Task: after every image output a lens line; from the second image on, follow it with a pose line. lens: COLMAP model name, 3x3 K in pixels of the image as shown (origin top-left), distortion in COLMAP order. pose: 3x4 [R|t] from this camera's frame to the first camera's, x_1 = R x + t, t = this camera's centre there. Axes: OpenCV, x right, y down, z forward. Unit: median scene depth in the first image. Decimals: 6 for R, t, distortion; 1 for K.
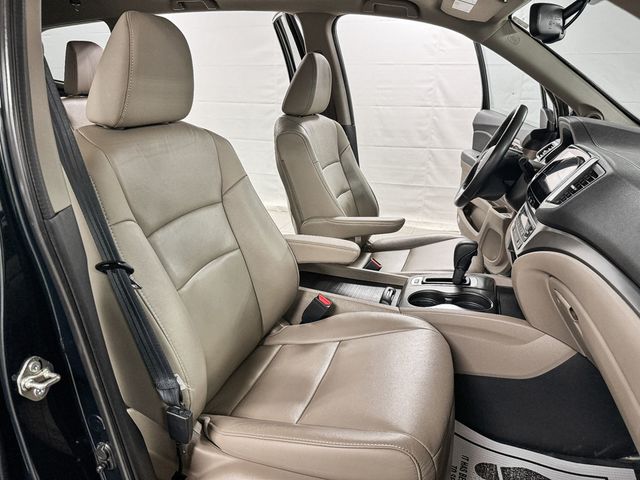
lens RADIAL K [[458.1, 0, 320.0], [0, 458.1, 240.0], [0, 0, 1]] dist [0.101716, -0.125329]
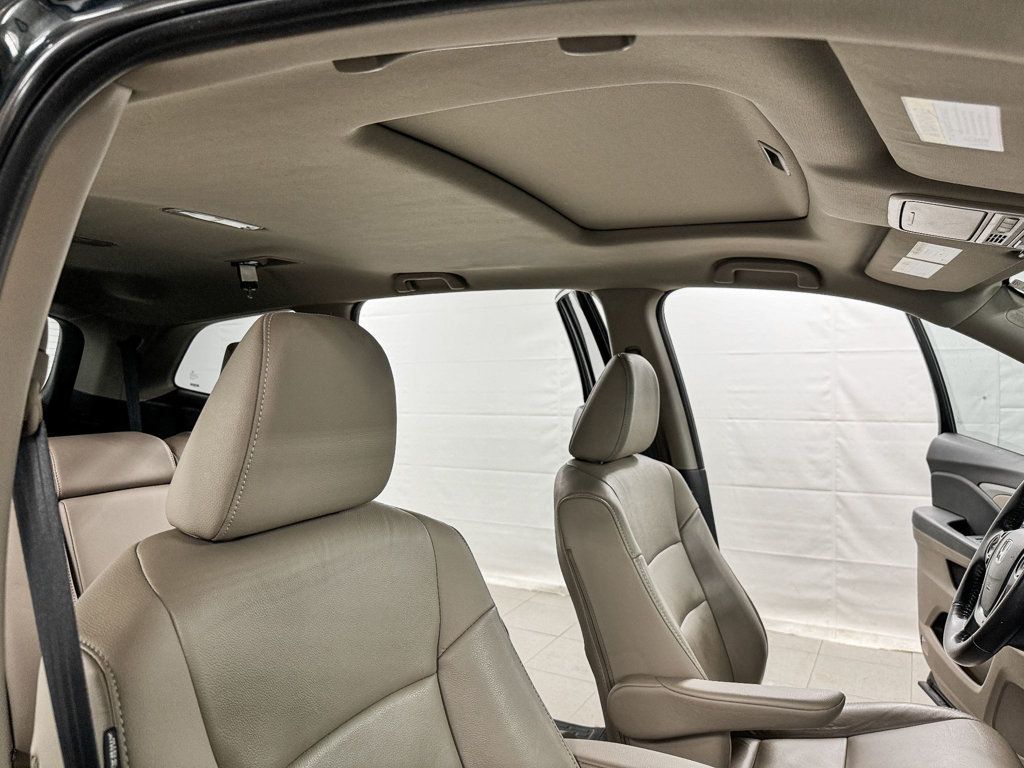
lens RADIAL K [[733.0, 0, 512.0], [0, 733.0, 384.0], [0, 0, 1]] dist [0.101716, -0.125329]
pose [[0.987474, -0.021753, -0.156276, -0.010969], [-0.028061, 0.950451, -0.309605, -0.080086], [0.155268, 0.310112, 0.937935, 0.142182]]
